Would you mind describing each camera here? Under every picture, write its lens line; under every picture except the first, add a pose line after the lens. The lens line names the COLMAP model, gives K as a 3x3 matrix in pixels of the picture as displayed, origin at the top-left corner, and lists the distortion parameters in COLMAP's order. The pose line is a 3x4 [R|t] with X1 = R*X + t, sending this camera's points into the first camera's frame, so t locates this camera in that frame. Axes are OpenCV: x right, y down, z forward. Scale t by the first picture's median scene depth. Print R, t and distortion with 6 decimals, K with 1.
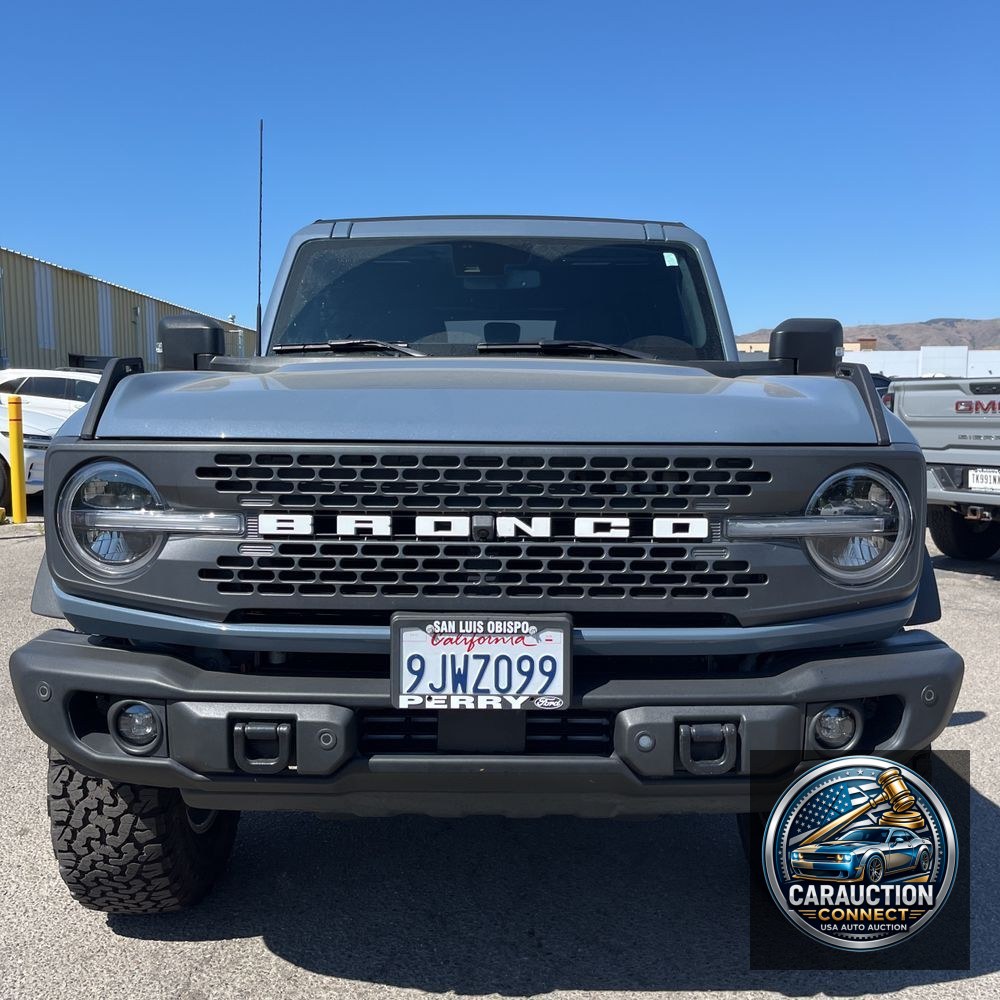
lens RADIAL K [[1022.0, 0, 493.3], [0, 1022.0, 504.7], [0, 0, 1]] dist [0.149745, -0.359679]
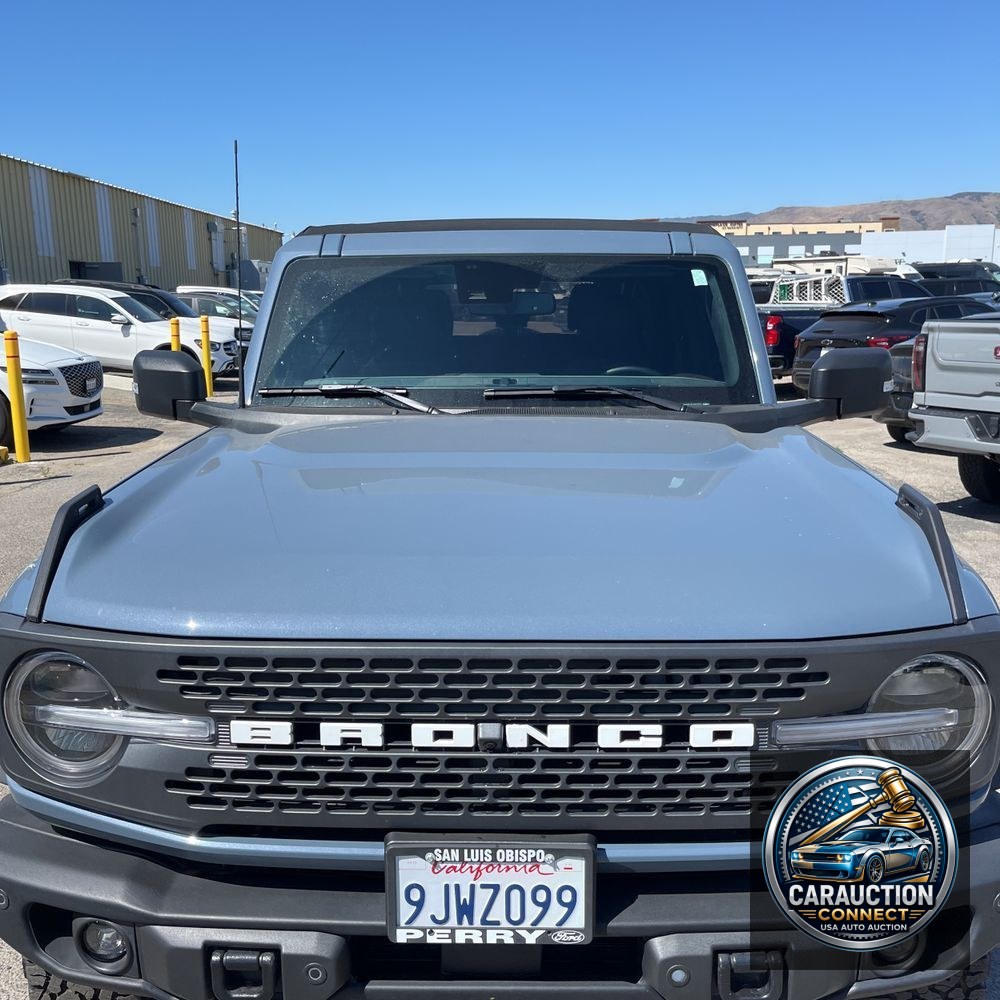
lens RADIAL K [[1028.3, 0, 485.0], [0, 1028.3, 502.0], [0, 0, 1]] dist [0.064302, -0.087943]
pose [[0.999750, -0.009550, -0.020213, 0.004917], [0.011622, 0.994404, 0.105001, -0.263269], [0.019097, -0.105210, 0.994267, 0.162956]]
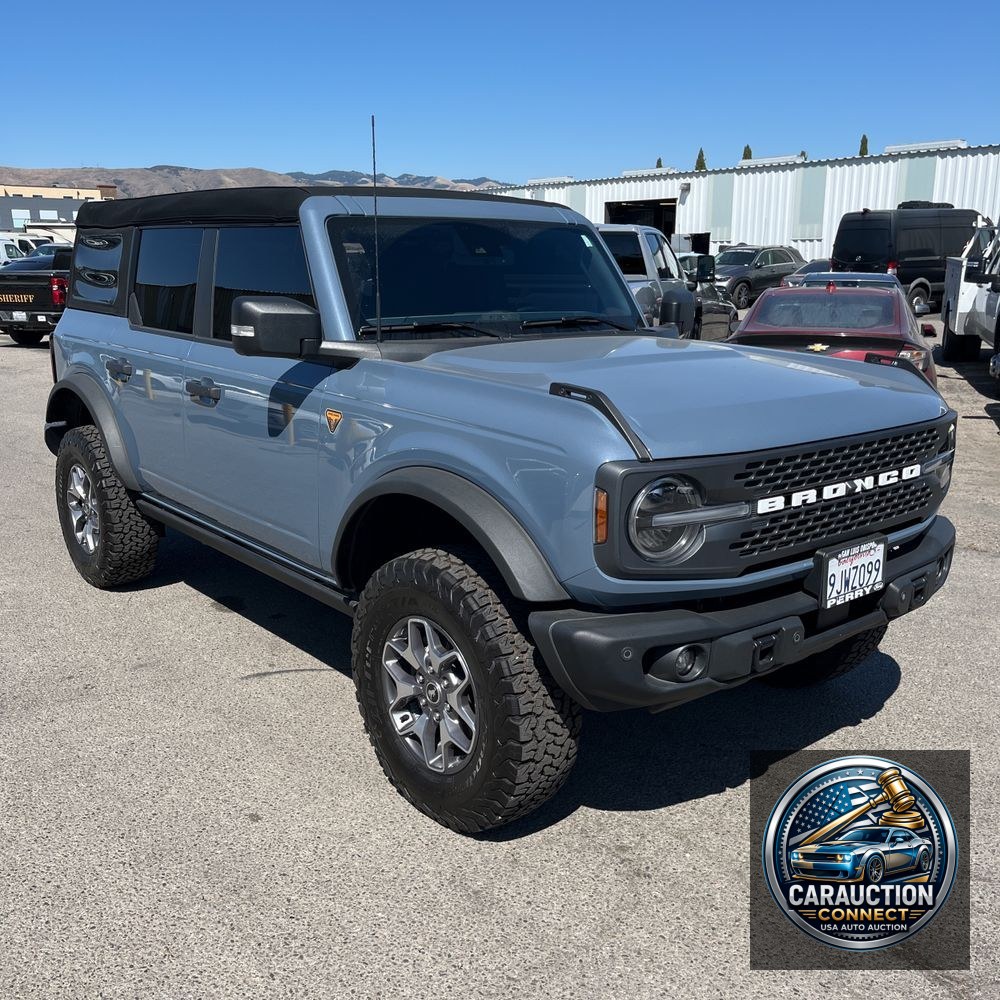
lens RADIAL K [[1031.4, 0, 510.9], [0, 1031.4, 496.0], [0, 0, 1]] dist [0.017808, -0.021220]
pose [[0.757461, -0.145046, 0.636564, -1.428688], [0.058335, 0.986145, 0.155287, -0.244803], [-0.650268, -0.080490, 0.755428, 0.130195]]
